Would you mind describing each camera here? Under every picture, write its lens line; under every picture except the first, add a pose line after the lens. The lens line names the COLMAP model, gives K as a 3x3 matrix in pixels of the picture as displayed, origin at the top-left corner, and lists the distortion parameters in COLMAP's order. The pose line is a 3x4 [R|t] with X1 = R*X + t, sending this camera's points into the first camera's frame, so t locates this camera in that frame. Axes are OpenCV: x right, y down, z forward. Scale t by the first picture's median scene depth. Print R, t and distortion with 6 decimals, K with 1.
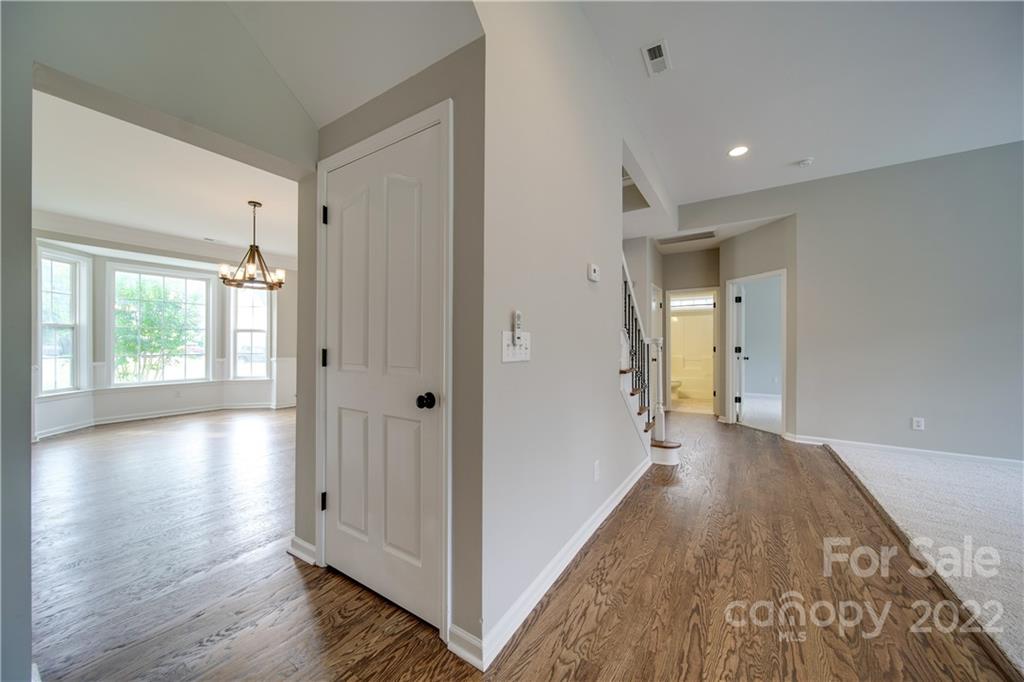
lens RADIAL K [[359.2, 0, 514.9], [0, 359.2, 341.2], [0, 0, 1]] dist [-0.003394, -0.000206]
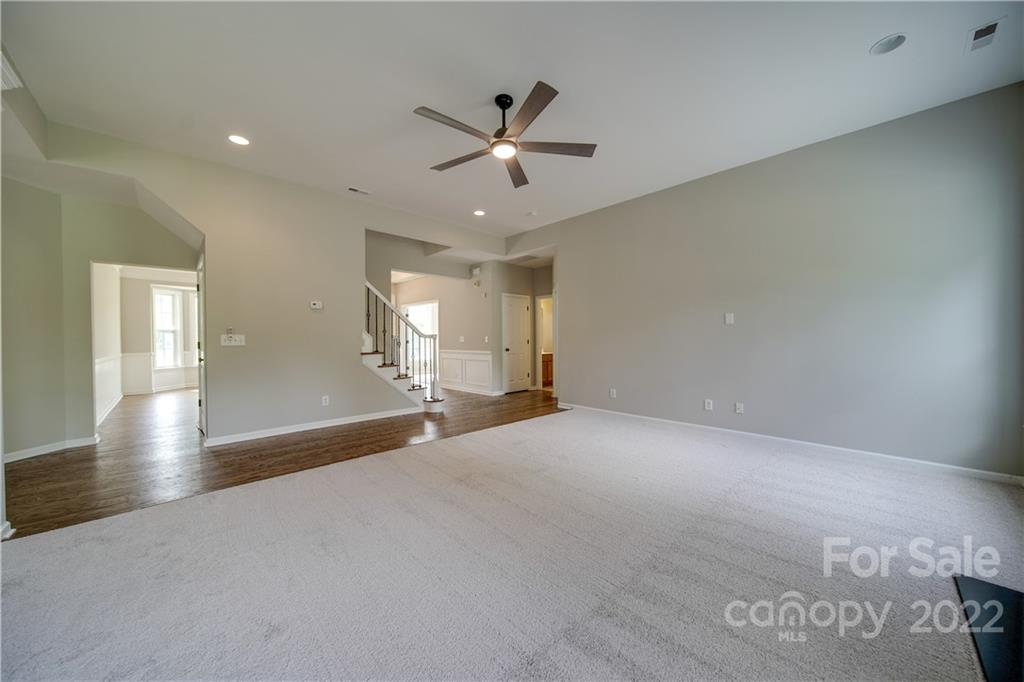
lens RADIAL K [[359.2, 0, 514.9], [0, 359.2, 341.2], [0, 0, 1]] dist [-0.003394, -0.000206]
pose [[0.974506, -0.006751, -0.224260, 0.792415], [0.009861, 0.999870, 0.012752, 0.003415], [0.224145, -0.014639, 0.974446, -0.342417]]
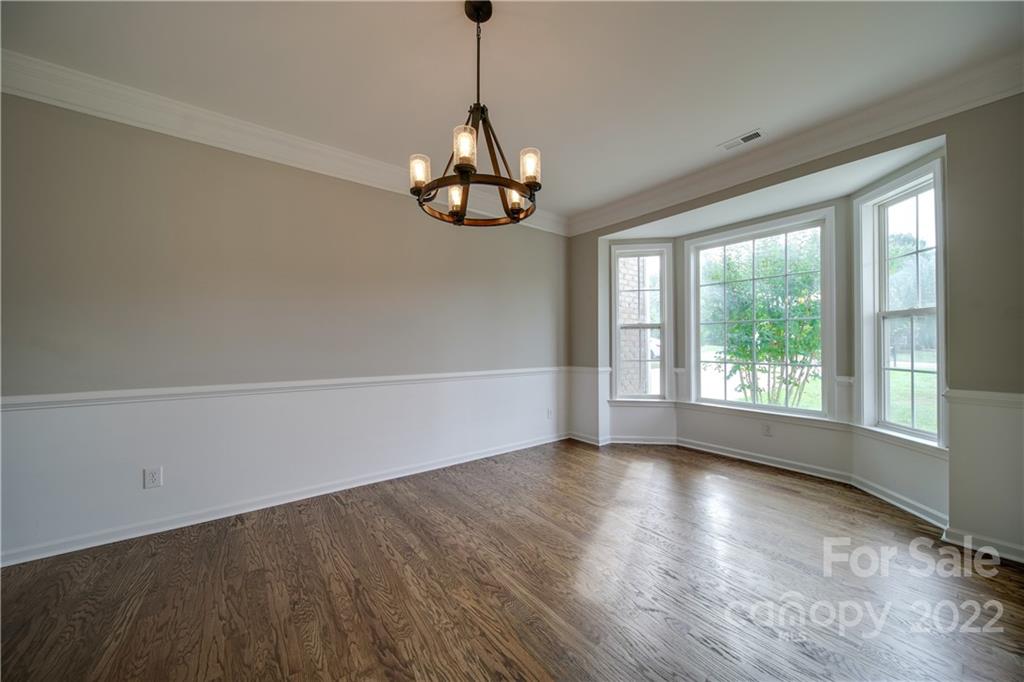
lens RADIAL K [[359.2, 0, 514.9], [0, 359.2, 341.2], [0, 0, 1]] dist [-0.003394, -0.000206]
pose [[-0.335482, -0.005446, -0.942031, -0.285362], [0.009052, 0.999918, -0.009004, 0.001894], [0.942003, -0.011548, -0.335405, 0.948270]]
